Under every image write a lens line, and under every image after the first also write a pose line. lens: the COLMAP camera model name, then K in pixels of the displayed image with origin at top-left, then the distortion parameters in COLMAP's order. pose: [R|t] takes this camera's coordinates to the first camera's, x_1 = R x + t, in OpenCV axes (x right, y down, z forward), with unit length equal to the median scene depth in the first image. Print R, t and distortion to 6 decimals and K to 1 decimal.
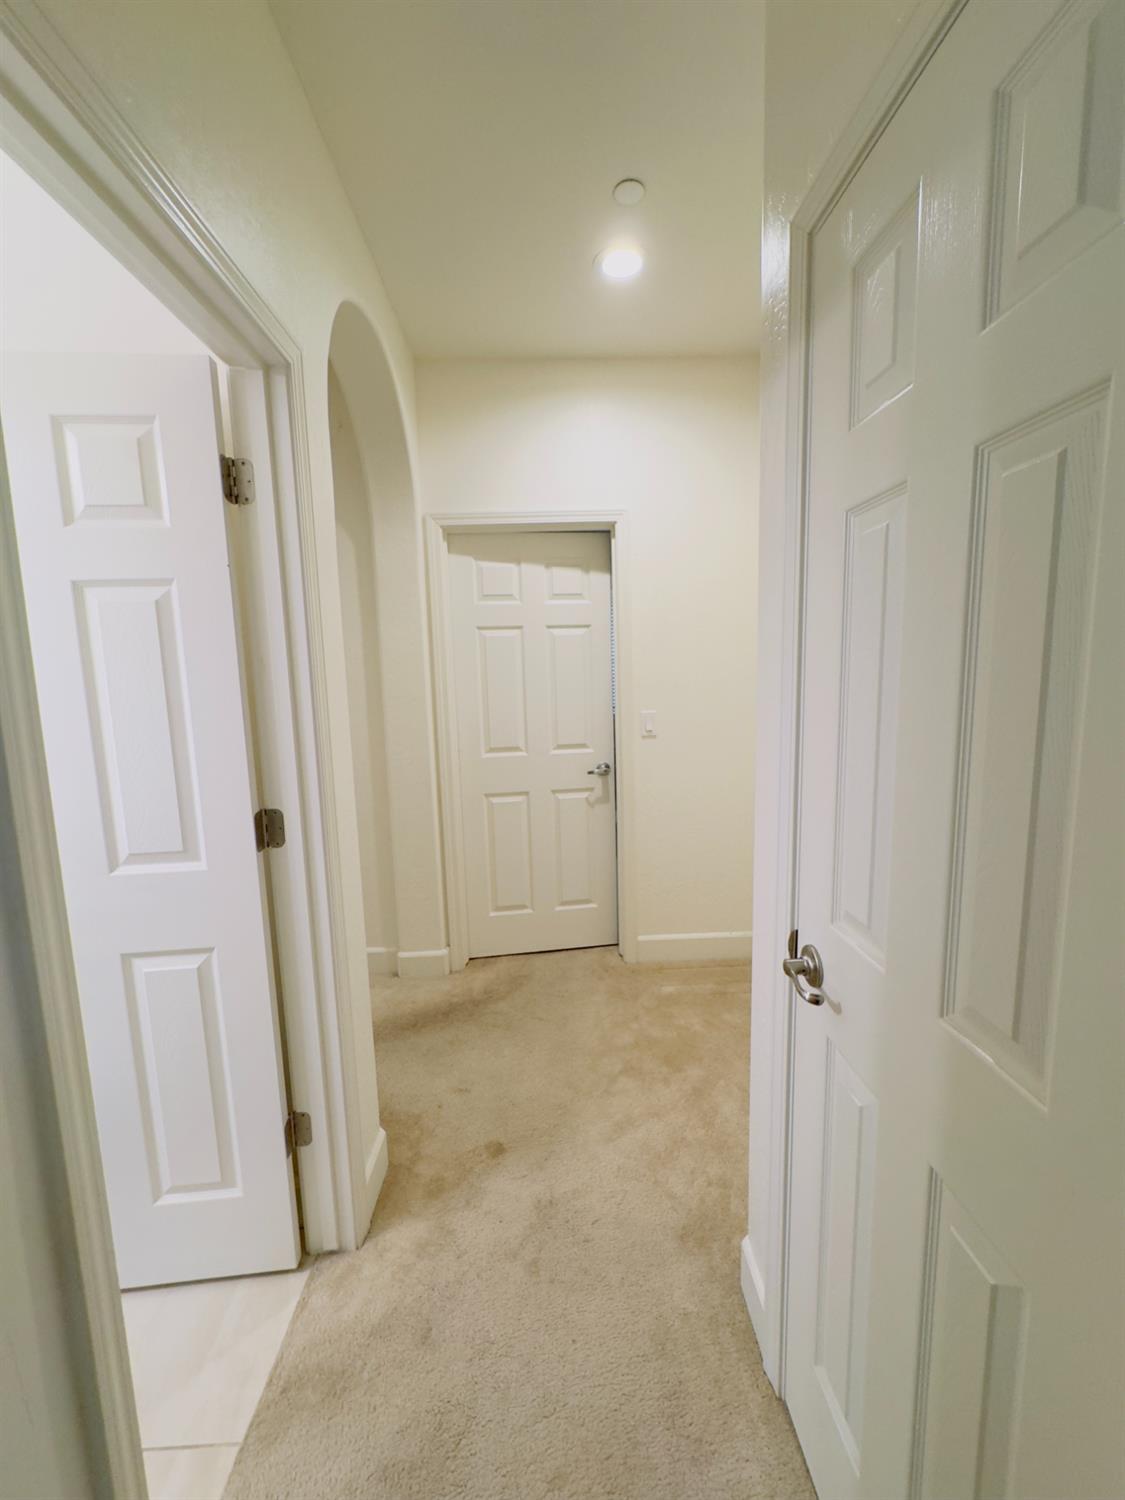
lens RADIAL K [[598.2, 0, 563.8], [0, 598.2, 748.5], [0, 0, 1]] dist [-0.002510, 0.000564]
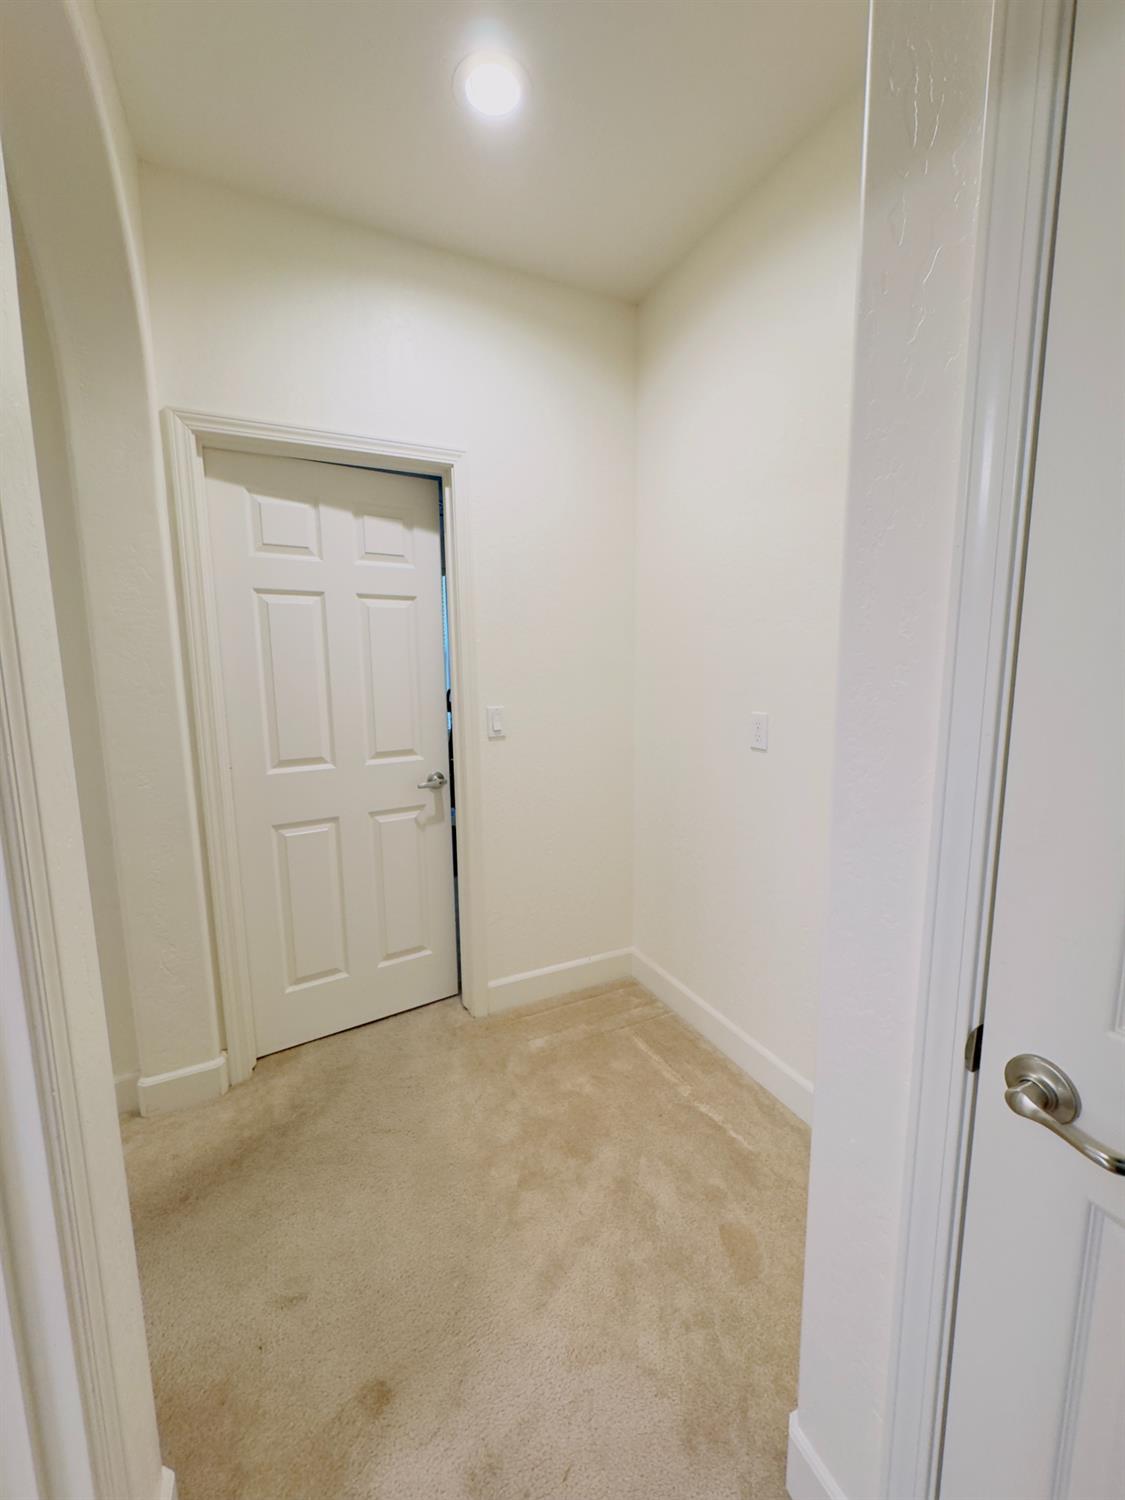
lens RADIAL K [[598.2, 0, 563.8], [0, 598.2, 748.1], [0, 0, 1]] dist [-0.002510, 0.000564]
pose [[0.913929, -0.036652, 0.404216, -0.104775], [0.036521, 0.999301, 0.008037, -0.009314], [-0.404228, 0.007417, 0.914628, 0.216904]]
